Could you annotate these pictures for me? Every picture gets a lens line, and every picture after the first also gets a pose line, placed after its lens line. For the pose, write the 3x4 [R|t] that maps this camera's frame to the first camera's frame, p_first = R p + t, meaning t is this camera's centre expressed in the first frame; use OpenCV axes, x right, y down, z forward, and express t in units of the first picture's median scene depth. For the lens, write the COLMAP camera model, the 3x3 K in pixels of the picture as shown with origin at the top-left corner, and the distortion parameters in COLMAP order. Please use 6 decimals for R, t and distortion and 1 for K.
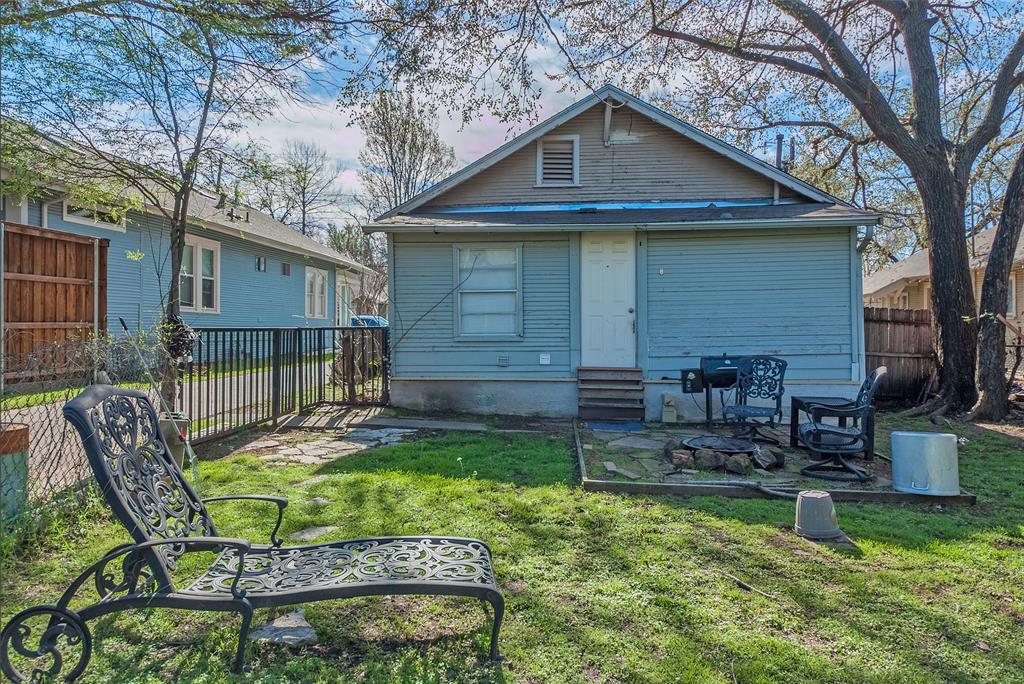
lens RADIAL K [[625.2, 0, 492.7], [0, 625.2, 319.5], [0, 0, 1]] dist [0.000860, 0.000053]
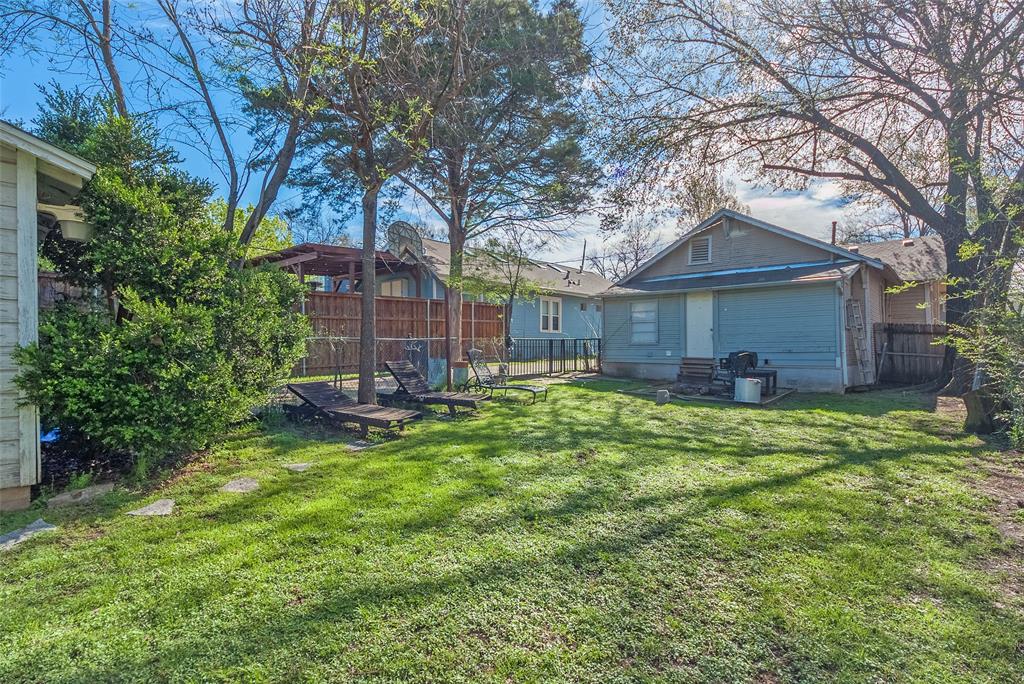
lens RADIAL K [[503.1, 0, 512.4], [0, 503.1, 340.9], [0, 0, 1]] dist [-0.000028, -0.000008]
pose [[0.810710, -0.003956, -0.585434, 0.647629], [0.009786, 0.999929, 0.006795, 0.004308], [0.585366, -0.011238, 0.810691, -0.685265]]
